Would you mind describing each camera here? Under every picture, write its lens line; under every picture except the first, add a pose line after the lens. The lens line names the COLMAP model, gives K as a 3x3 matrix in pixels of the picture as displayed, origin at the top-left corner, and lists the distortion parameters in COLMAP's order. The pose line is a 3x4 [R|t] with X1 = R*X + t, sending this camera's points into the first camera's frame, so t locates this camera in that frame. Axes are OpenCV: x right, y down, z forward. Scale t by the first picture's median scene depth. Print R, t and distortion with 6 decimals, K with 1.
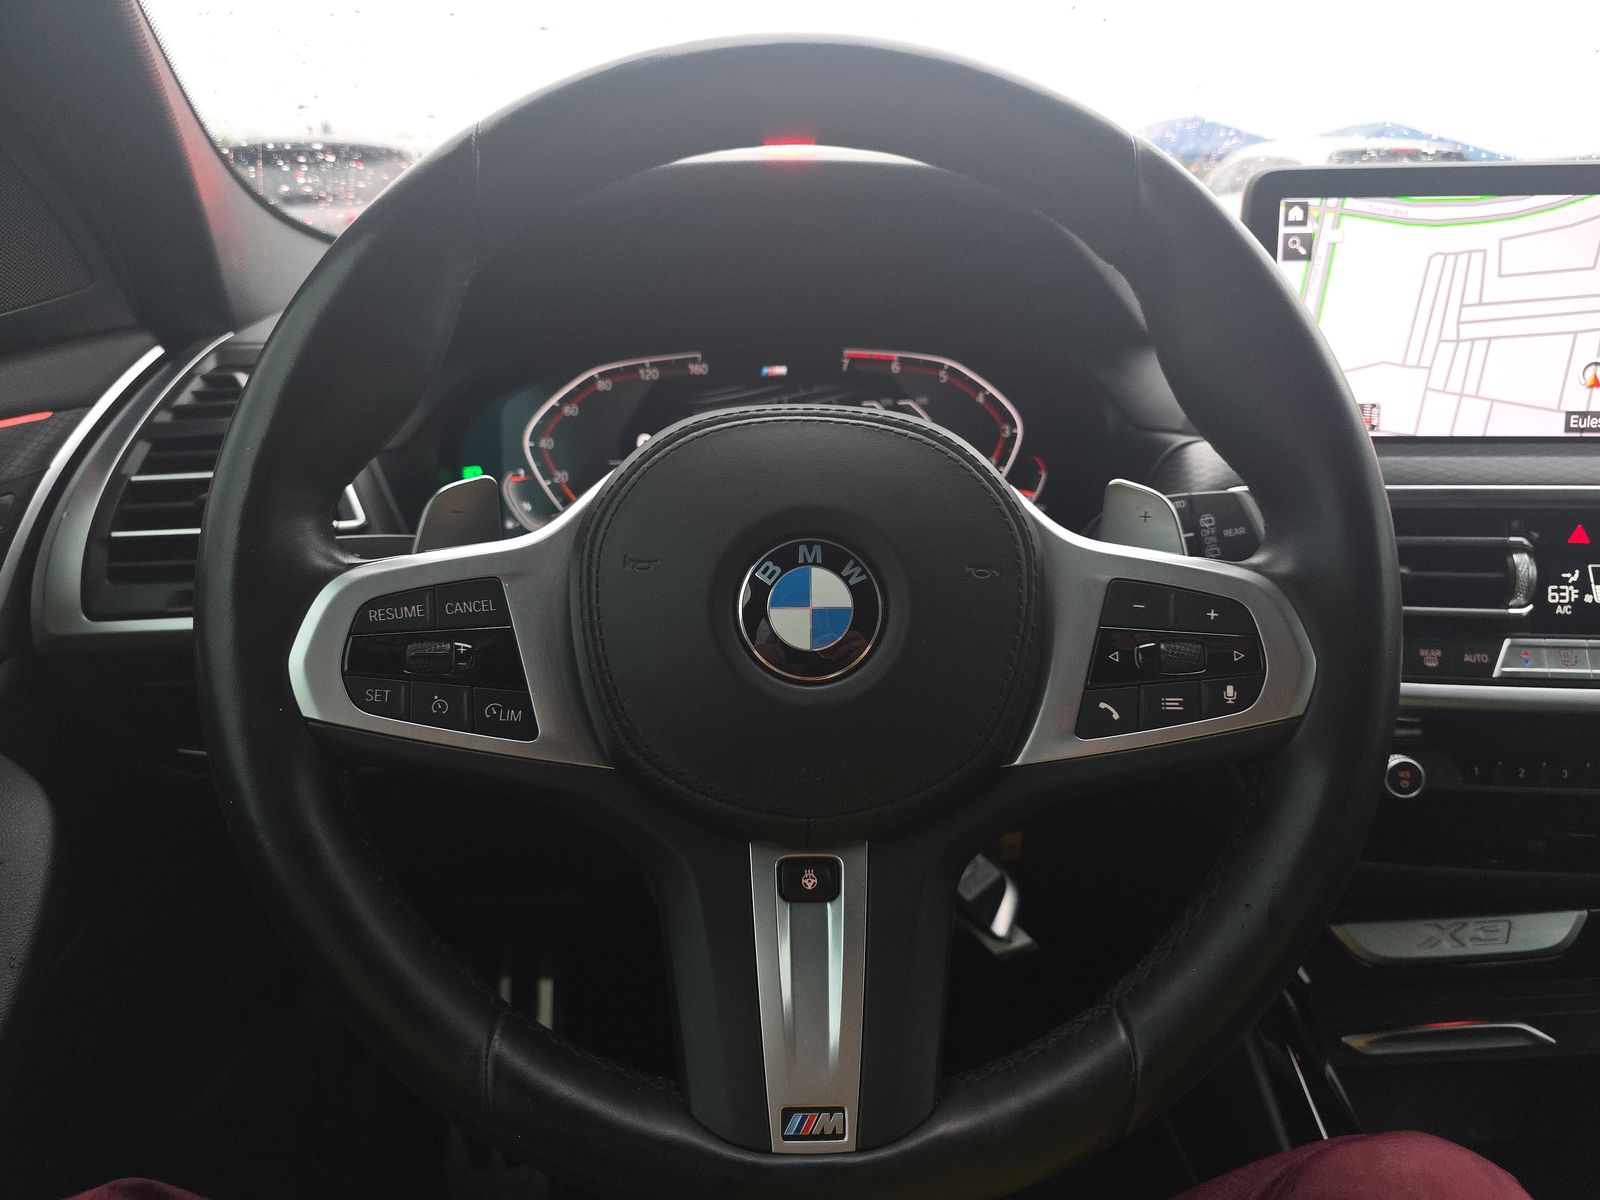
lens RADIAL K [[1132.8, 0, 807.8], [0, 1132.8, 595.2], [0, 0, 1]] dist [-0.008430, -0.002030]
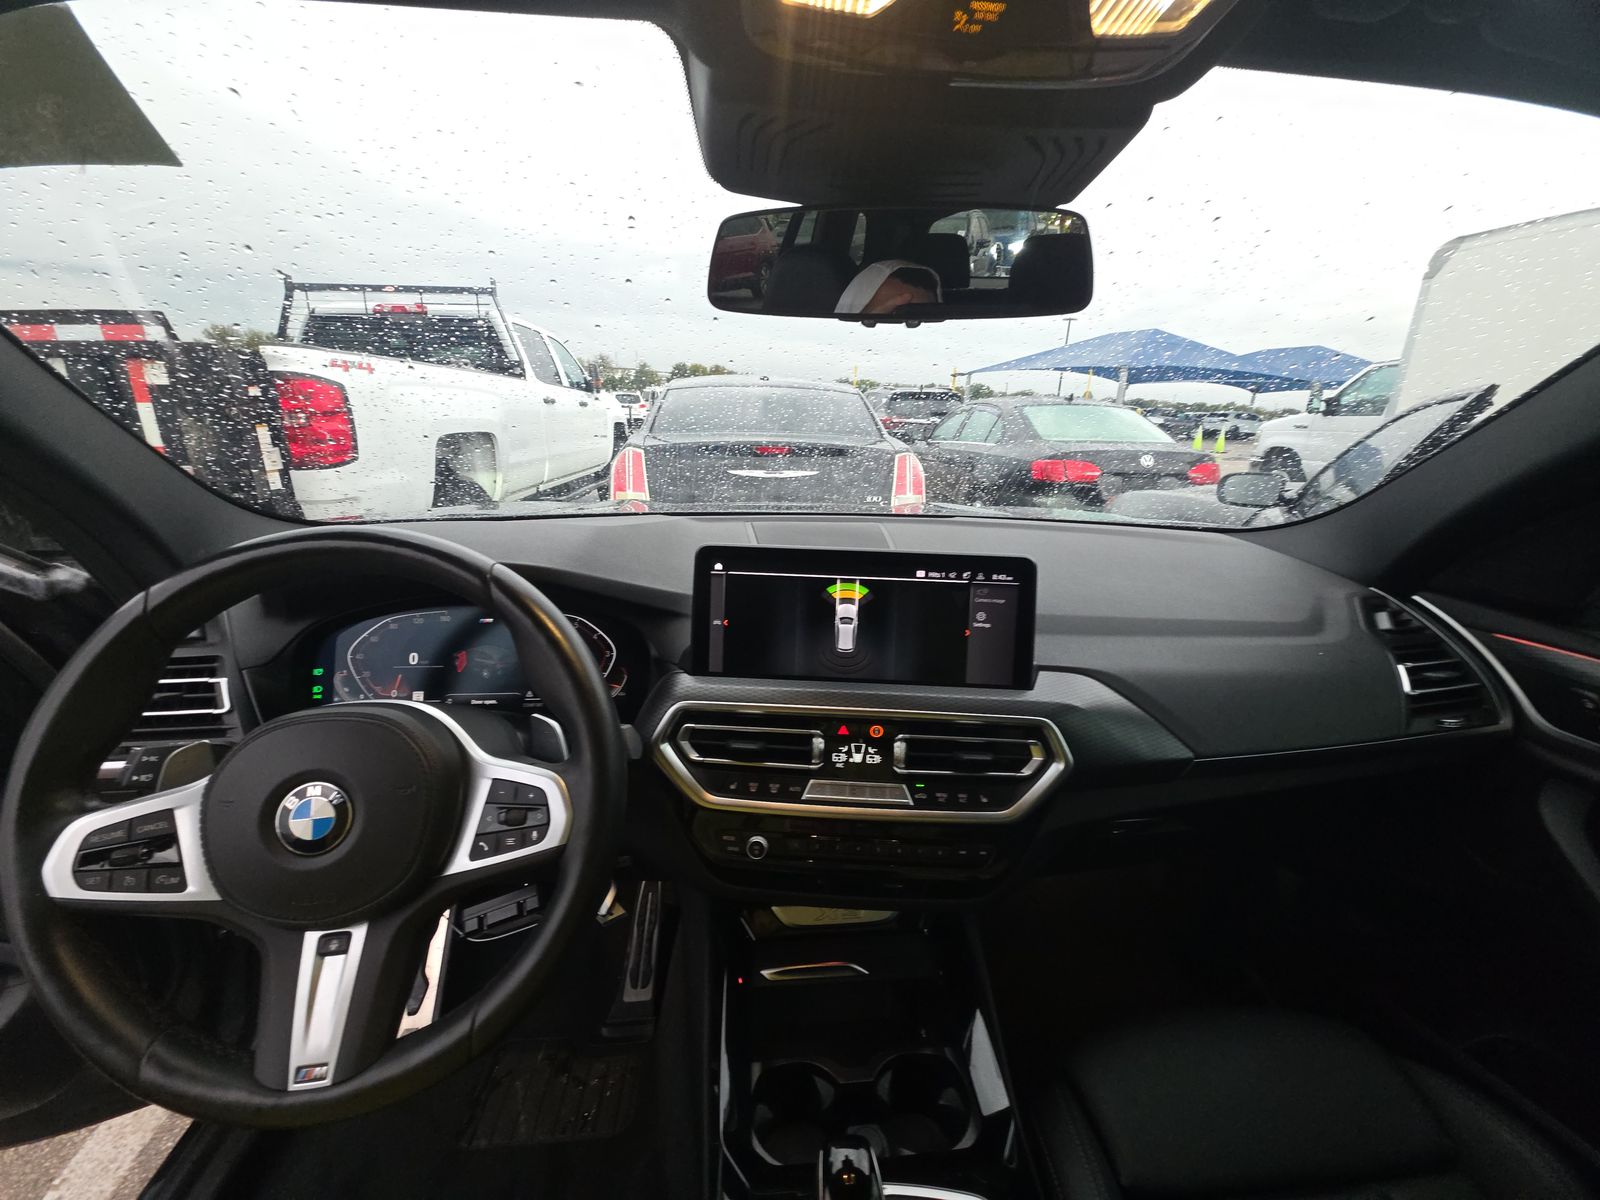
lens RADIAL K [[641.4, 0, 803.2], [0, 641.4, 612.6], [0, 0, 1]] dist [0.002625, 0.000308]
pose [[0.997471, 0.022643, 0.067368, 0.440095], [-0.020334, 0.999189, -0.034765, -0.186106], [-0.068101, 0.033307, 0.997122, -0.131737]]
